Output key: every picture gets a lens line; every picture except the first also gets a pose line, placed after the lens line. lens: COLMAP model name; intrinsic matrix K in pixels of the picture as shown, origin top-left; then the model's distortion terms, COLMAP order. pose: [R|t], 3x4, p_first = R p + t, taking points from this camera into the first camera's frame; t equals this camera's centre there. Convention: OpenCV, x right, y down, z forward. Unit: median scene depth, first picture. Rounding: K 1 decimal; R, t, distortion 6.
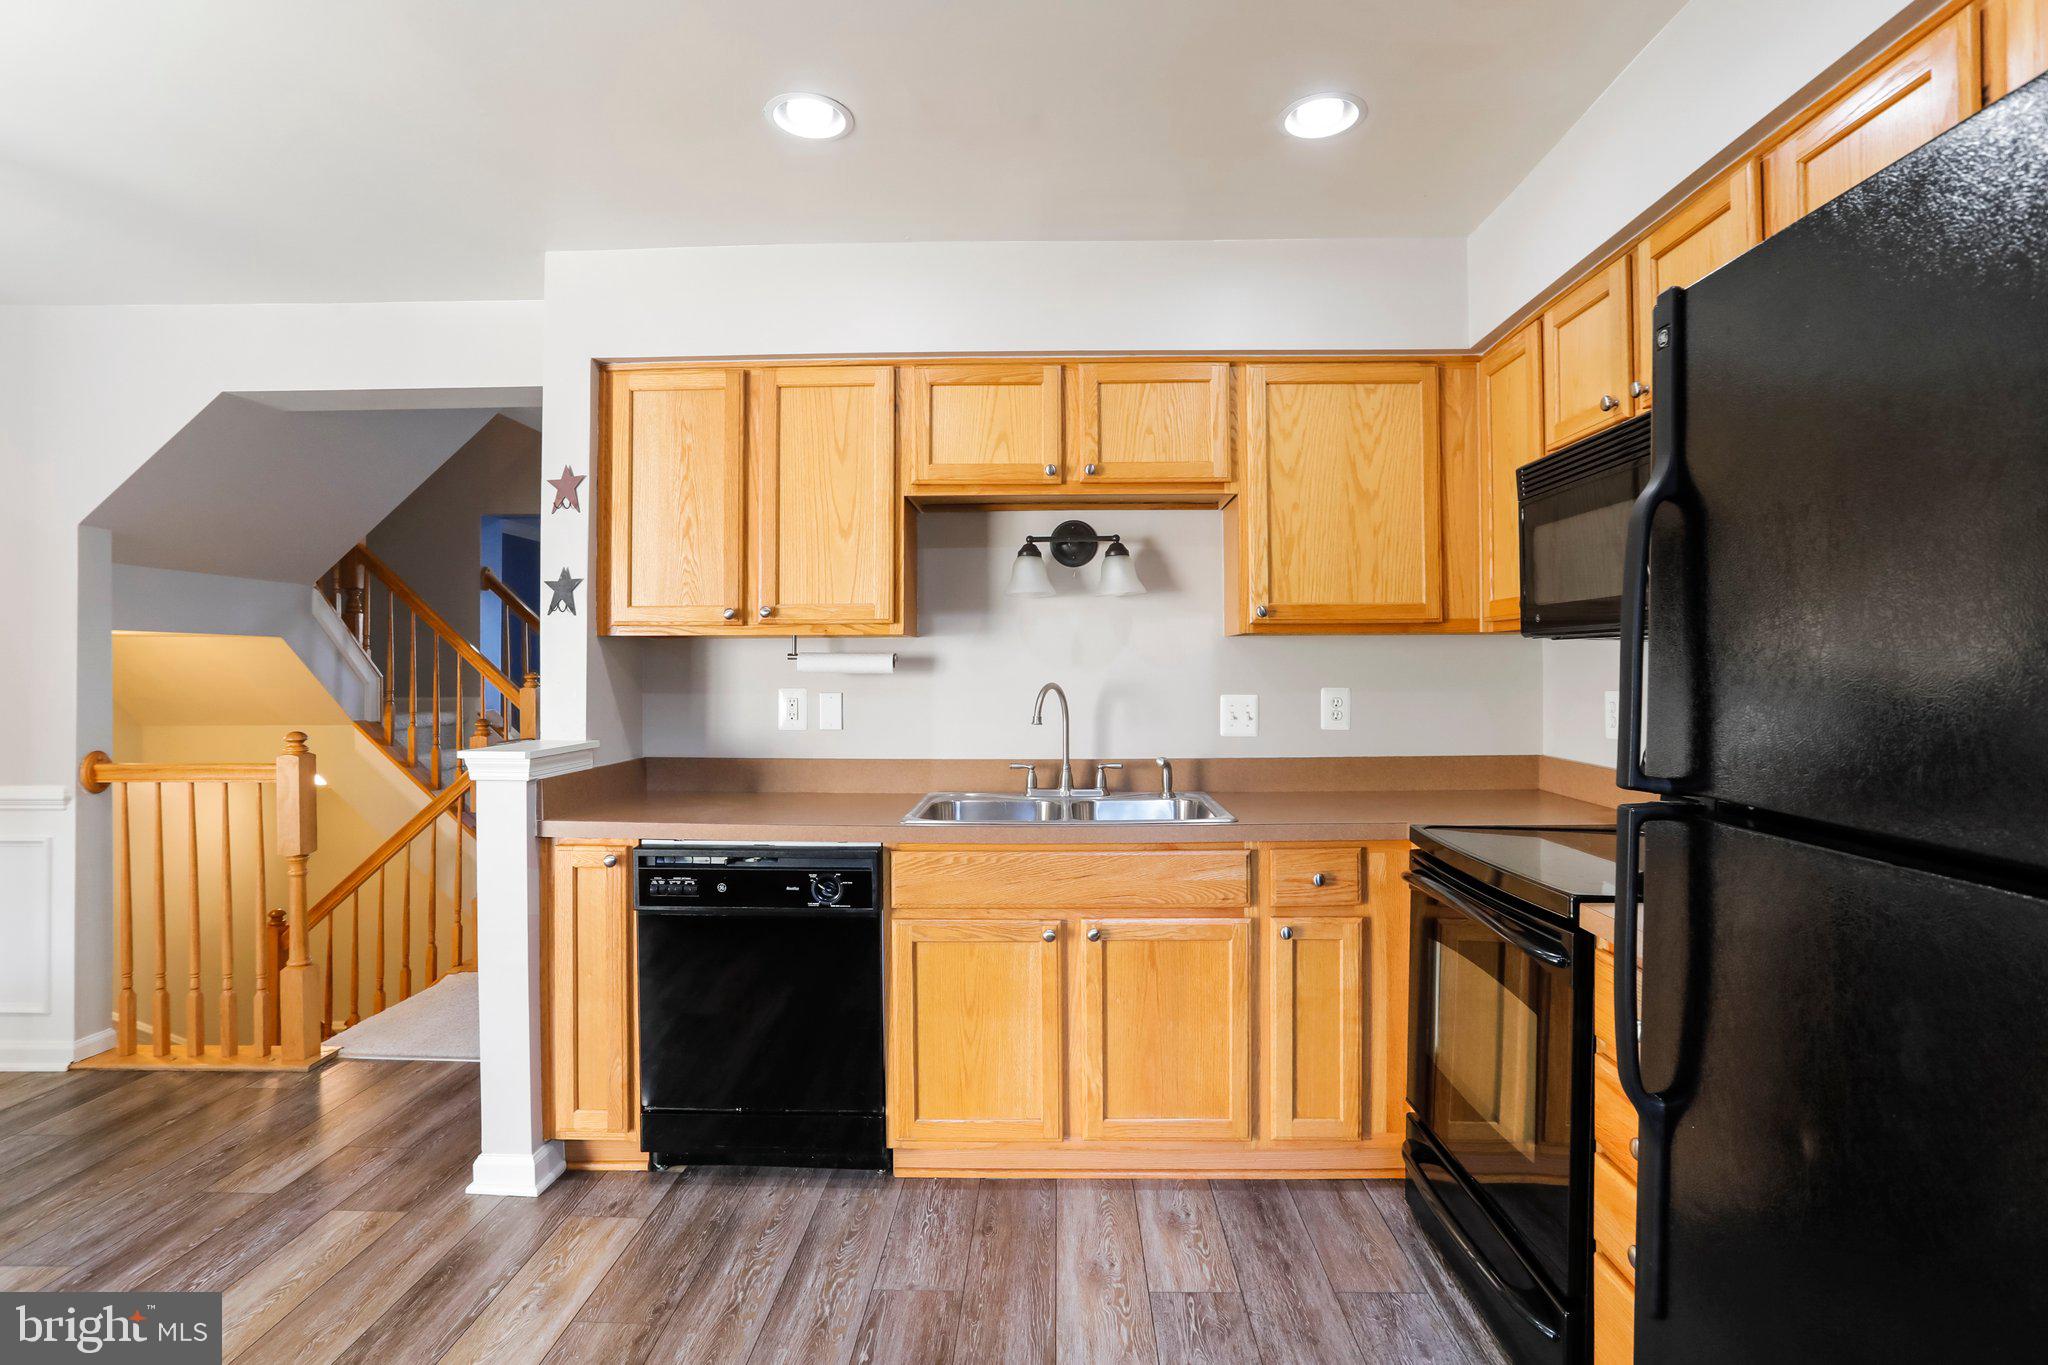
lens RADIAL K [[988.7, 0, 1025.8], [0, 988.7, 669.3], [0, 0, 1]] dist [-0.062791, 0.030701]
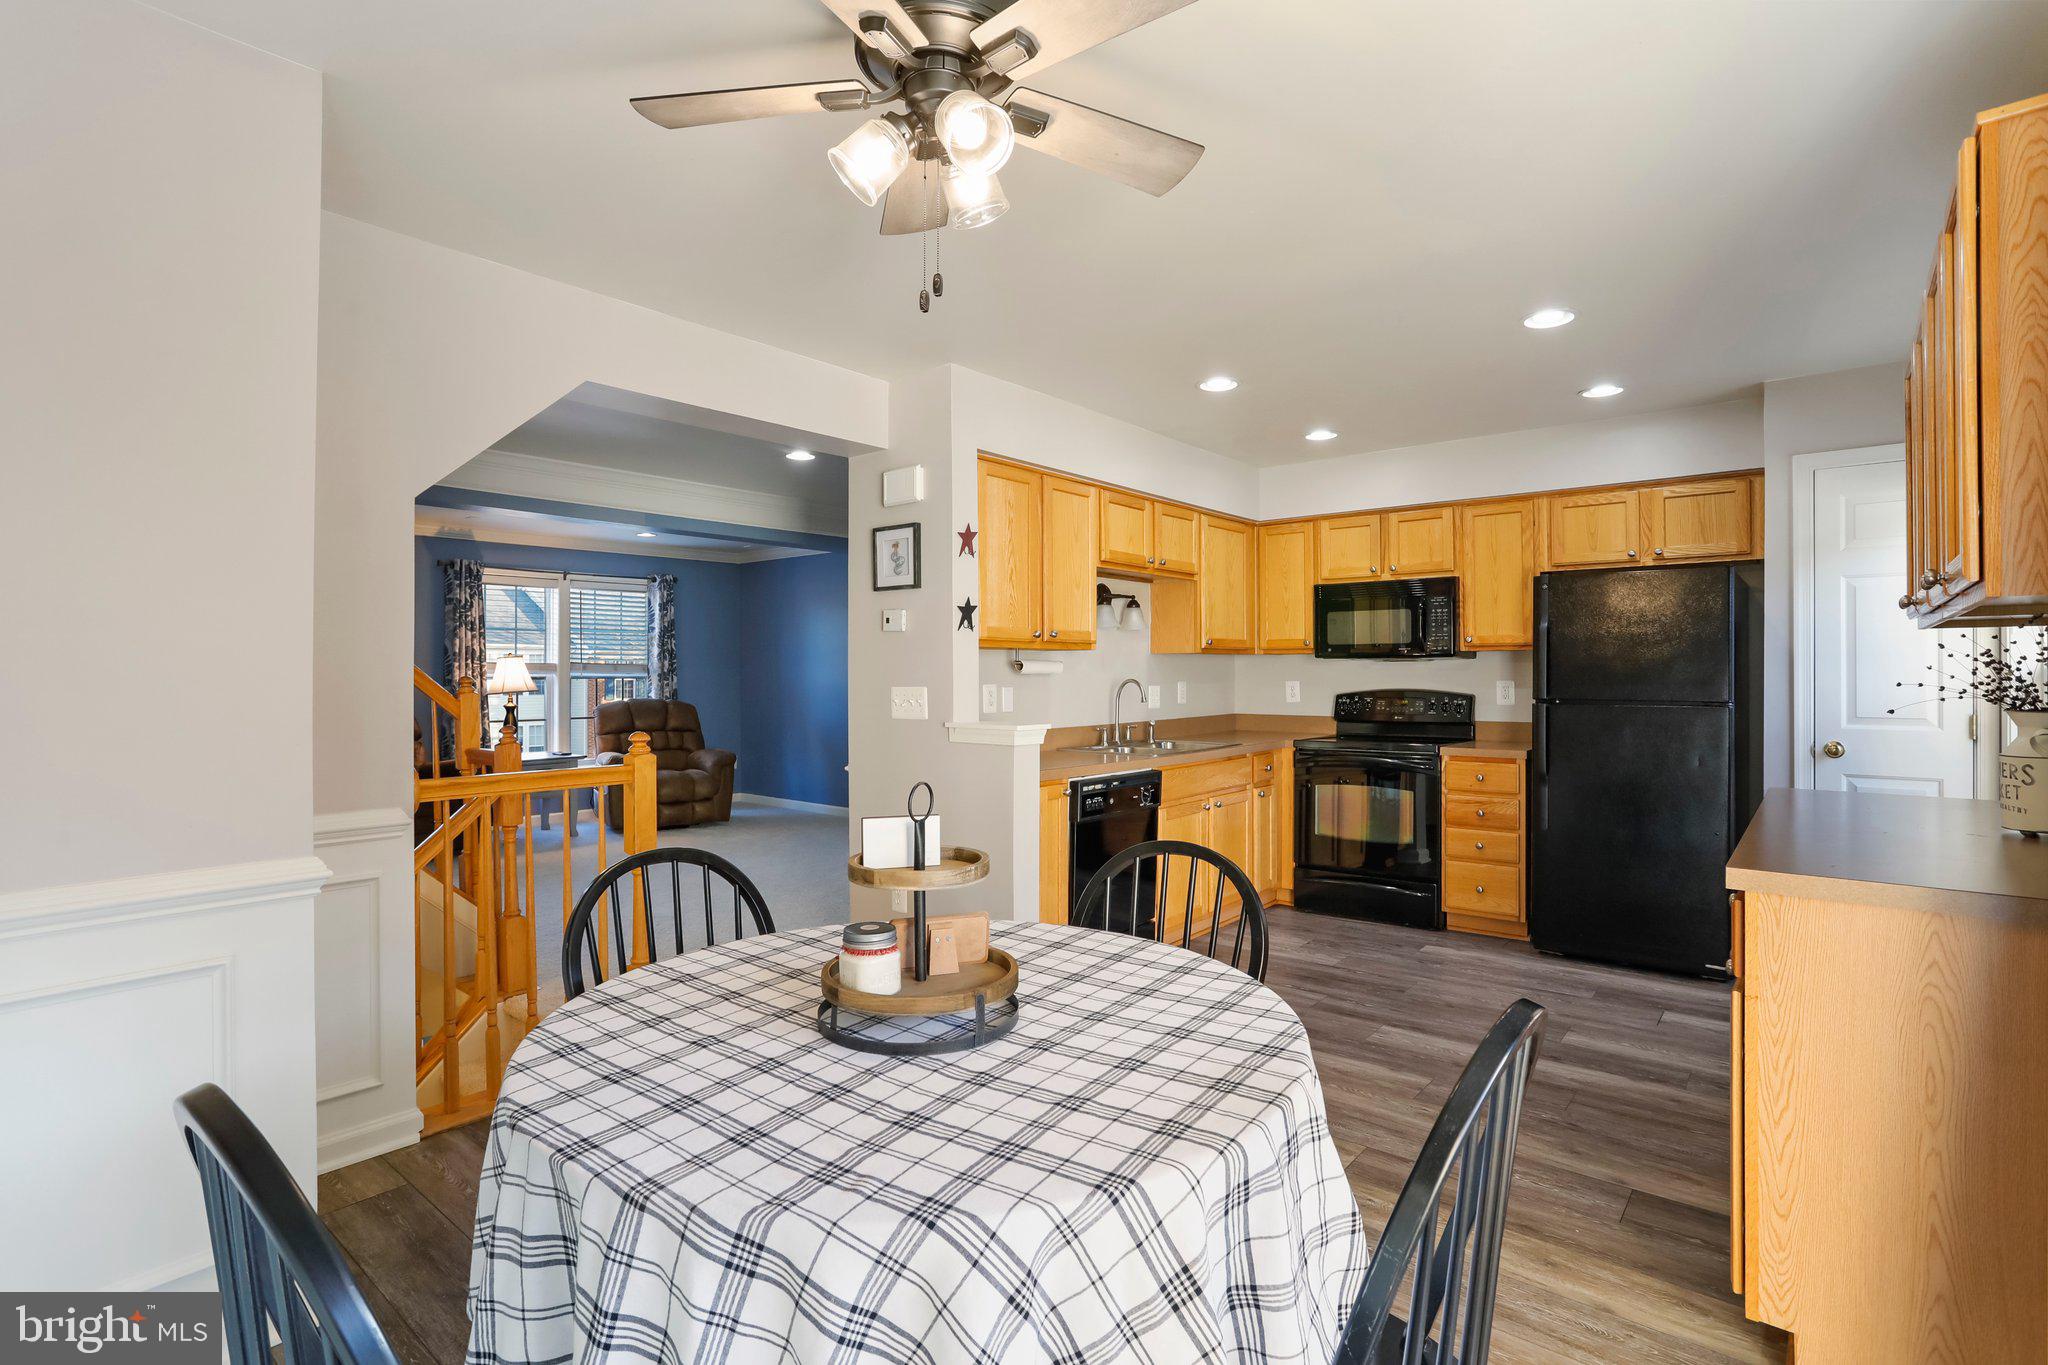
lens RADIAL K [[988.7, 0, 1025.8], [0, 988.7, 669.3], [0, 0, 1]] dist [-0.062791, 0.030701]
pose [[0.618306, 0.005458, 0.785919, -1.725800], [-0.004397, 0.999984, -0.003486, 0.004469], [-0.785925, -0.001300, 0.618320, 0.073164]]
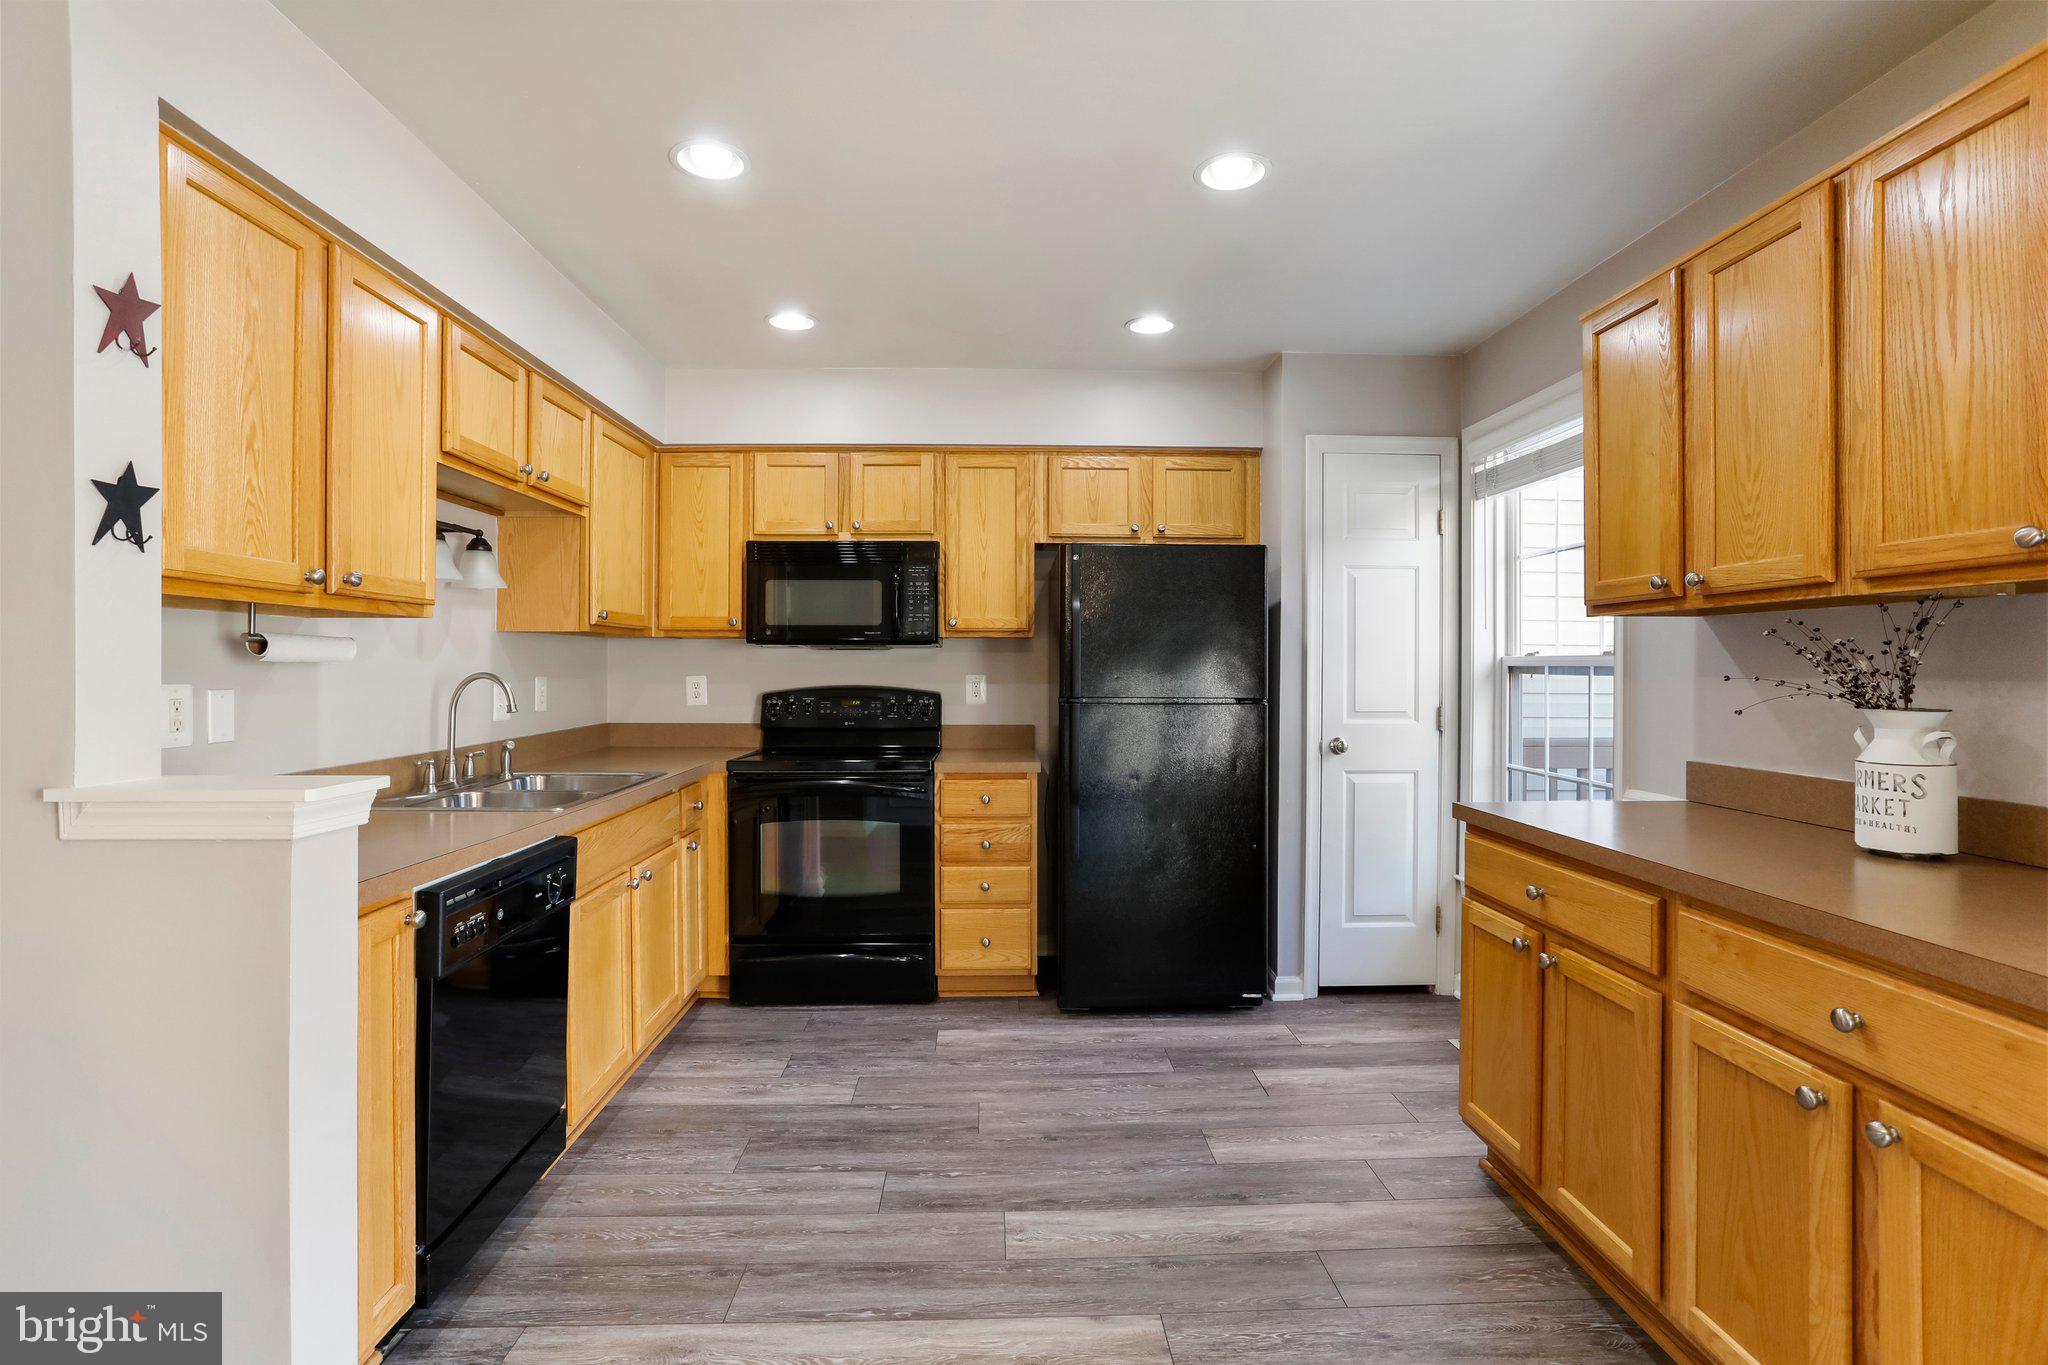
lens RADIAL K [[988.7, 0, 1025.8], [0, 988.7, 669.3], [0, 0, 1]] dist [-0.062791, 0.030701]
pose [[-0.066999, 0.001556, 0.997752, -1.171756], [-0.006629, 0.999976, -0.002005, 0.010228], [-0.997731, -0.006748, -0.066987, 0.606235]]
